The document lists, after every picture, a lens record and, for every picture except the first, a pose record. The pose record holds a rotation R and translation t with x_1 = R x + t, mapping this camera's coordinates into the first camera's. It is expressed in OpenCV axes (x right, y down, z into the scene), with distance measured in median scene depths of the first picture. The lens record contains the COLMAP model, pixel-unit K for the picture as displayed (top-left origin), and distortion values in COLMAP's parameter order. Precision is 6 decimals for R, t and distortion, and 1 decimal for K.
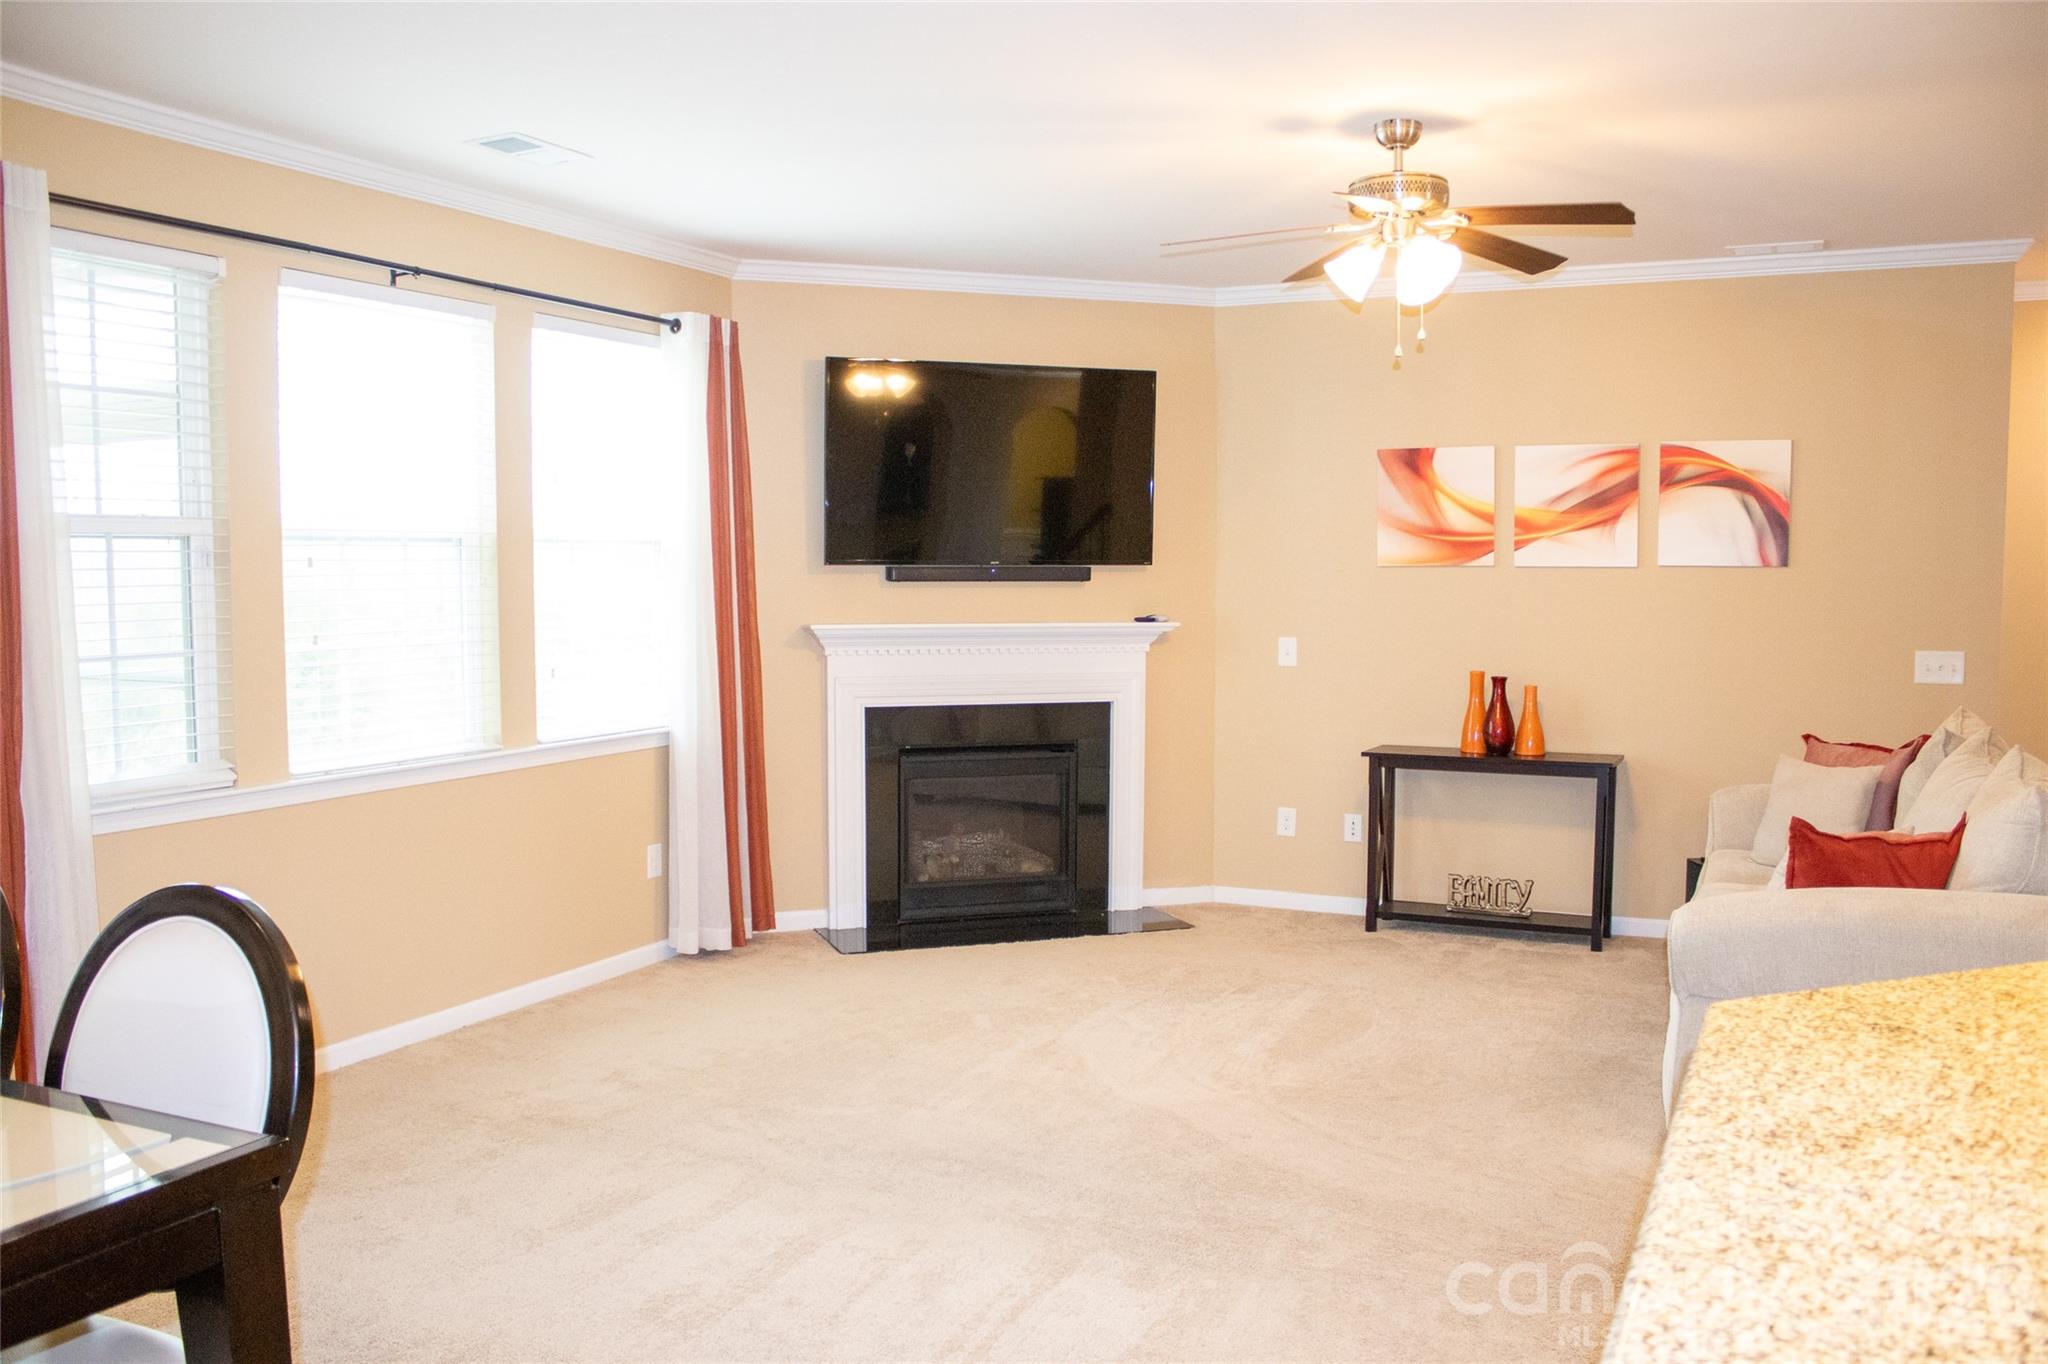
lens RADIAL K [[1703.3, 0, 1024.0], [0, 1703.3, 682.0], [0, 0, 1]] dist [-0.101205, 0.008517]
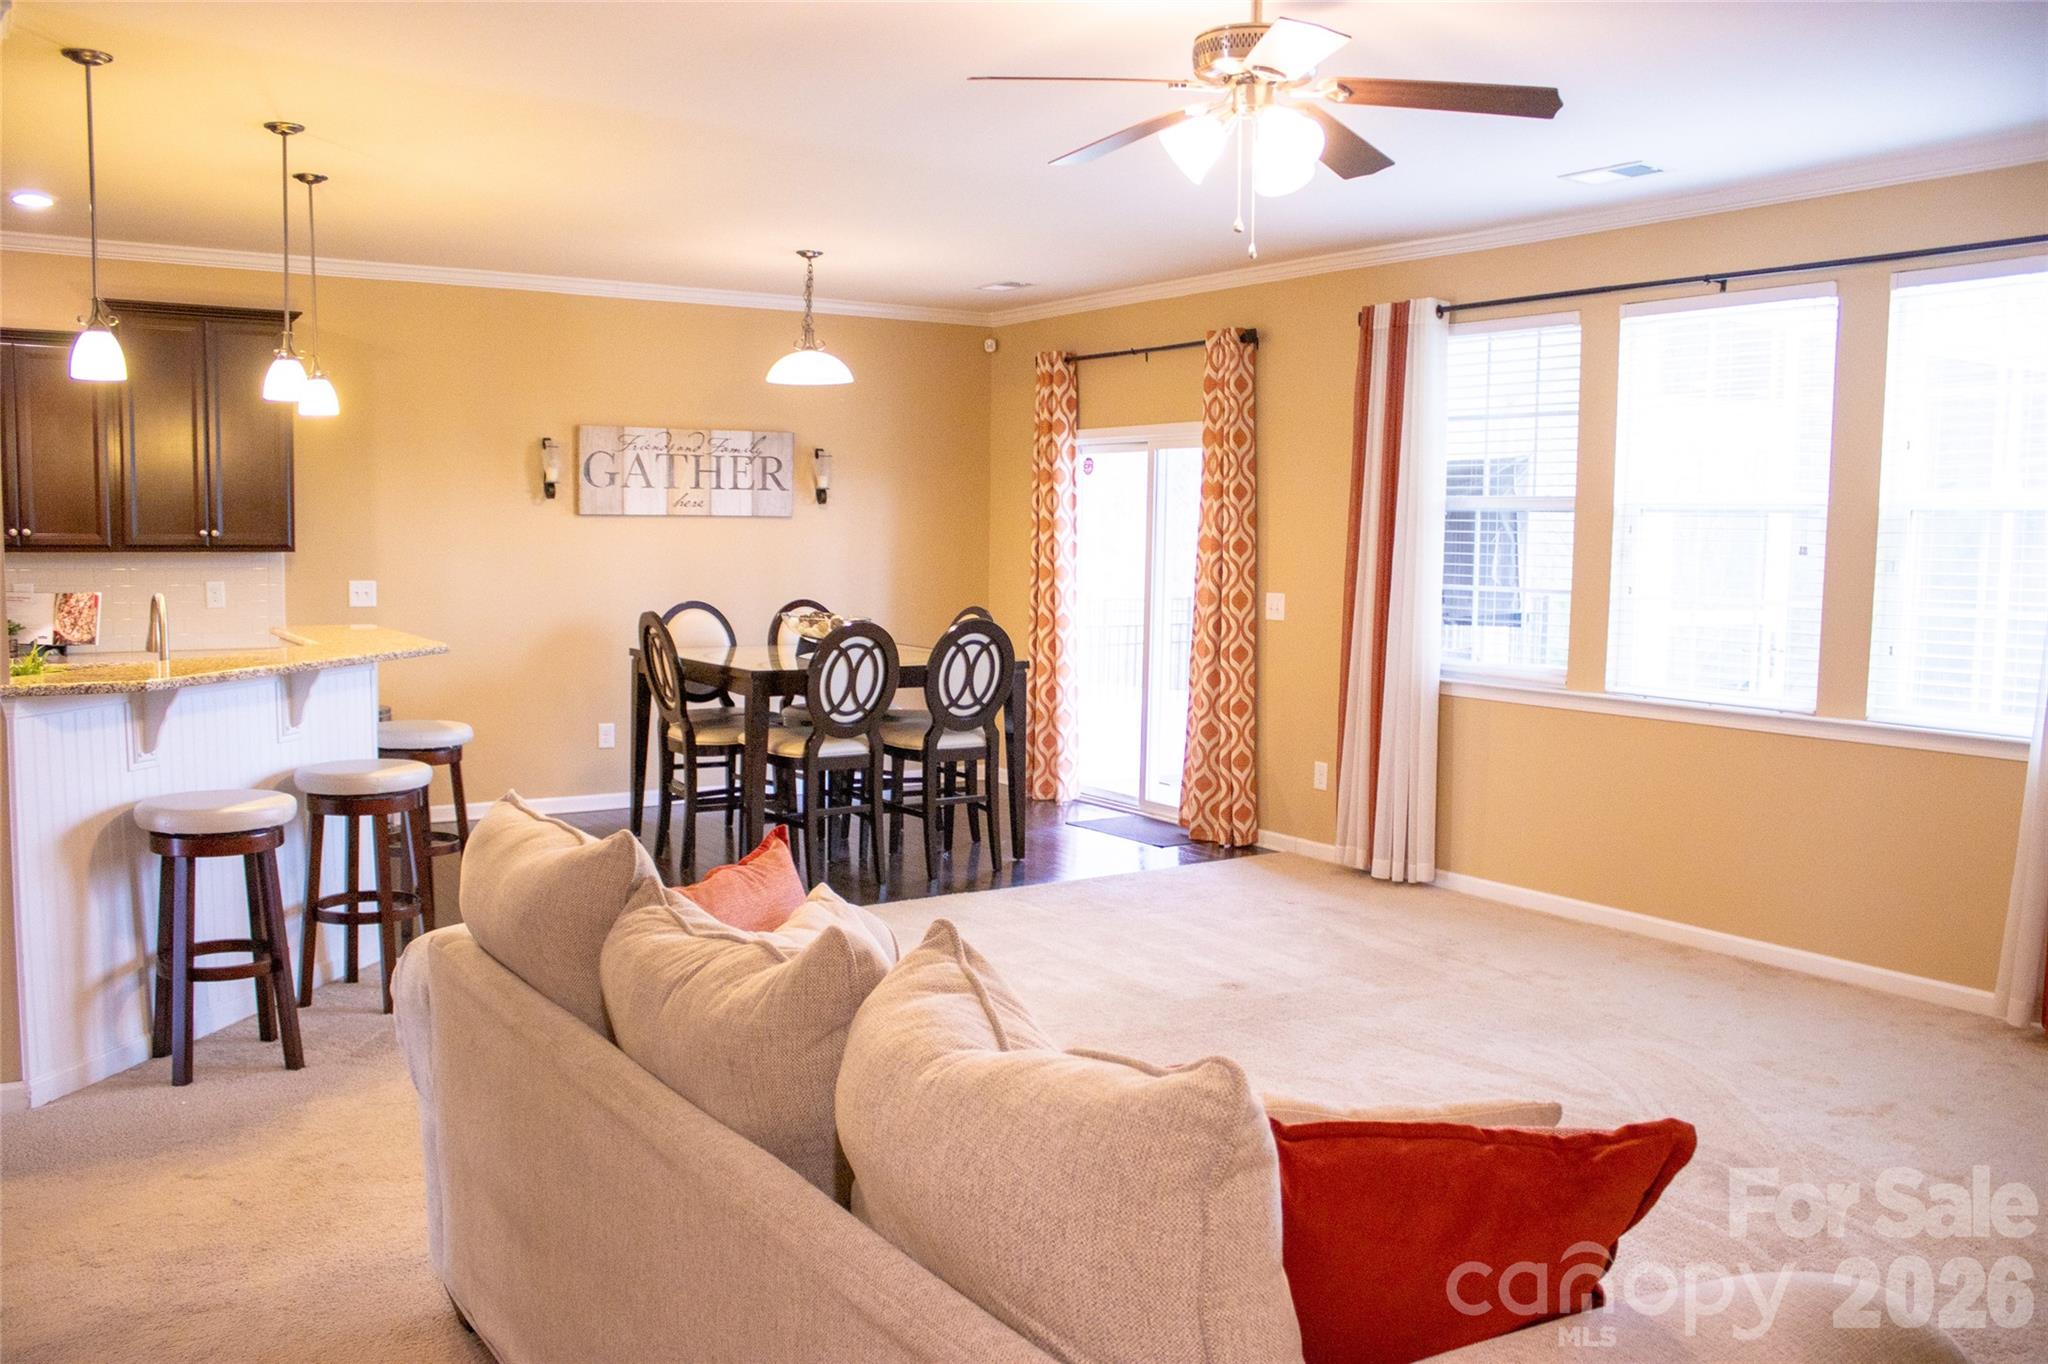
lens RADIAL K [[1703.3, 0, 1024.0], [0, 1703.3, 682.0], [0, 0, 1]] dist [-0.101205, 0.008517]
pose [[-0.521063, 0.062687, -0.851213, 0.895356], [-0.075469, 0.990009, 0.119107, -0.070907], [0.850175, 0.126303, -0.511126, 1.234143]]
